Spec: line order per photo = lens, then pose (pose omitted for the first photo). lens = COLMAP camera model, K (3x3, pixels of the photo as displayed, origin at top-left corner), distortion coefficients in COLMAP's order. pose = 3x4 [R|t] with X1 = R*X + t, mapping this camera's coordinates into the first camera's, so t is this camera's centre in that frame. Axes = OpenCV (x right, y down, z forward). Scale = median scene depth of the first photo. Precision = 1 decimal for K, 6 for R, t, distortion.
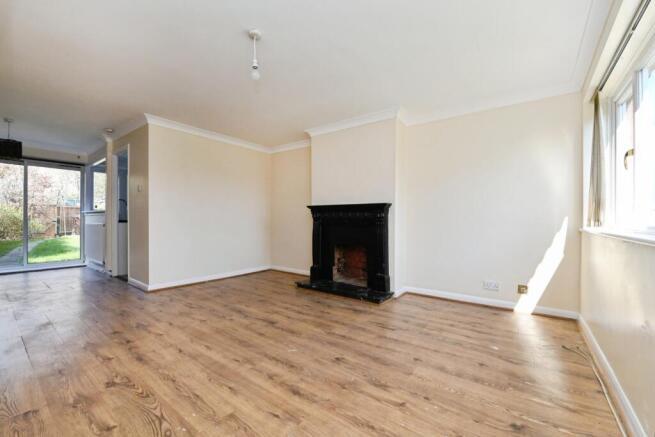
lens RADIAL K [[272.8, 0, 328.6], [0, 272.8, 220.8], [0, 0, 1]] dist [-0.019856, 0.000165]
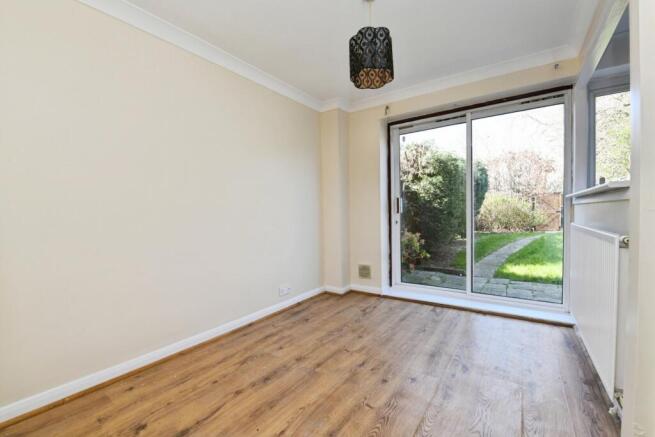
lens RADIAL K [[272.8, 0, 328.6], [0, 272.8, 220.8], [0, 0, 1]] dist [-0.019856, 0.000165]
pose [[0.035761, 0.020075, -0.999159, -1.114265], [0.022428, 0.999530, 0.020886, -0.016542], [0.999109, -0.023156, 0.035294, 1.341542]]
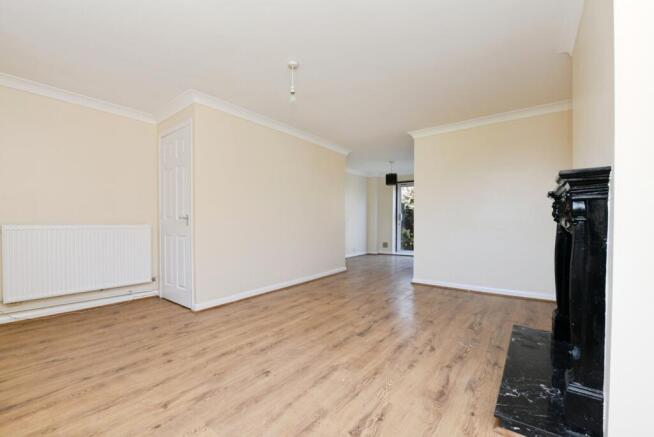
lens RADIAL K [[272.4, 0, 328.1], [0, 272.4, 220.8], [0, 0, 1]] dist [-0.019856, 0.000165]
pose [[-0.000218, -0.005287, -0.999986, 0.708659], [-0.000031, 0.999986, -0.005287, 0.000210], [1.000000, 0.000030, -0.000218, 0.897589]]
